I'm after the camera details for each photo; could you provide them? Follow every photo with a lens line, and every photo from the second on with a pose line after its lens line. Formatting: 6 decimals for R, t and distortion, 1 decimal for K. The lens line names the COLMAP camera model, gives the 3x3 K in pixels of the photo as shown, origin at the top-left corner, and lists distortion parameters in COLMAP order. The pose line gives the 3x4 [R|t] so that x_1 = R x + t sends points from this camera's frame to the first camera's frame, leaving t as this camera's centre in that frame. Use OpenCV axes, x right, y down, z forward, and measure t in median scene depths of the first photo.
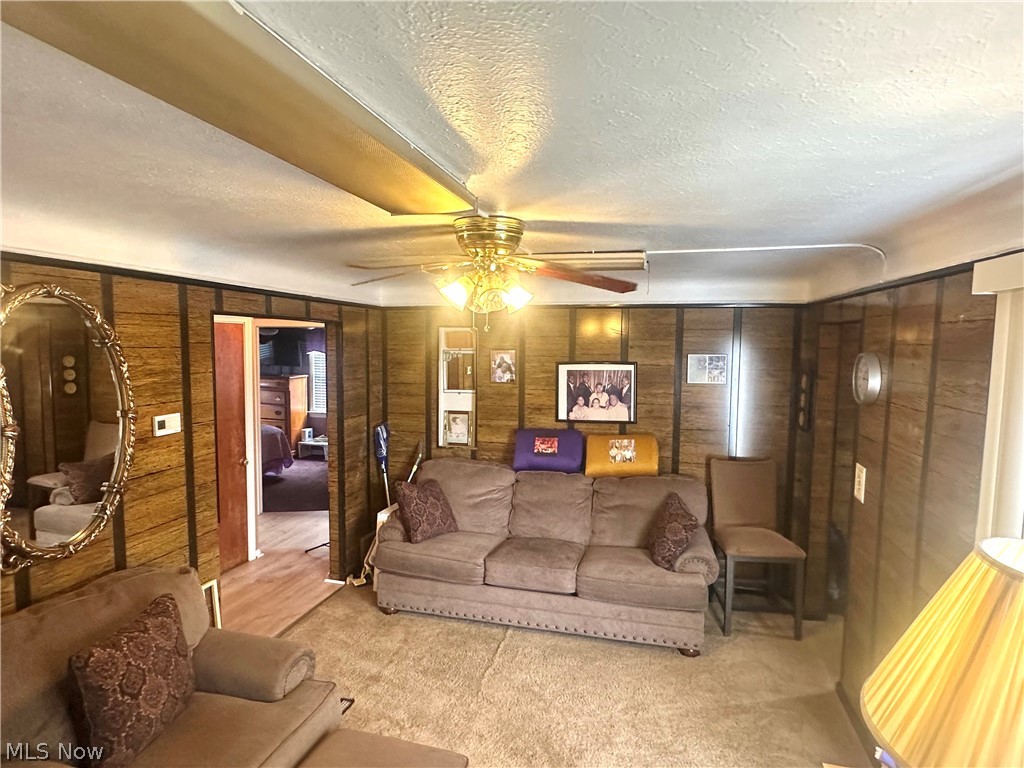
lens RADIAL K [[574.2, 0, 513.8], [0, 574.2, 385.6], [0, 0, 1]] dist [-0.004150, 0.001219]
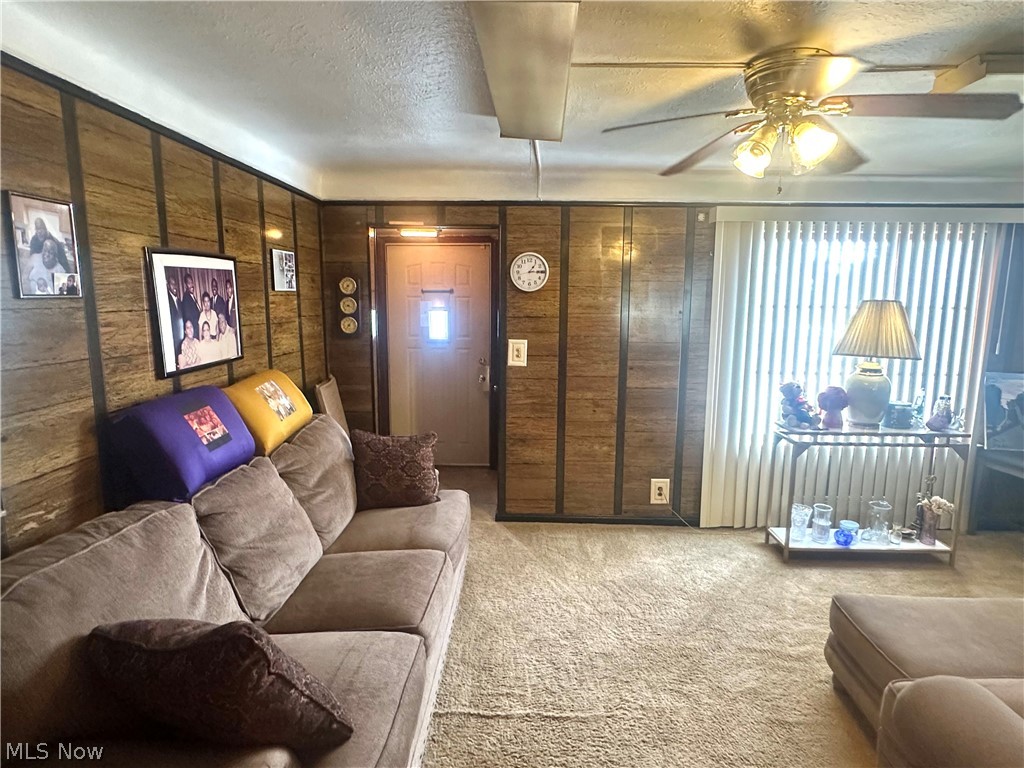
lens RADIAL K [[574.2, 0, 509.5], [0, 574.2, 387.9], [0, 0, 1]] dist [-0.004150, 0.001219]
pose [[-0.215714, -0.158815, 0.963455, -0.437897], [0.074765, 0.981102, 0.178464, 0.008212], [-0.973590, 0.110530, -0.199763, 0.829585]]
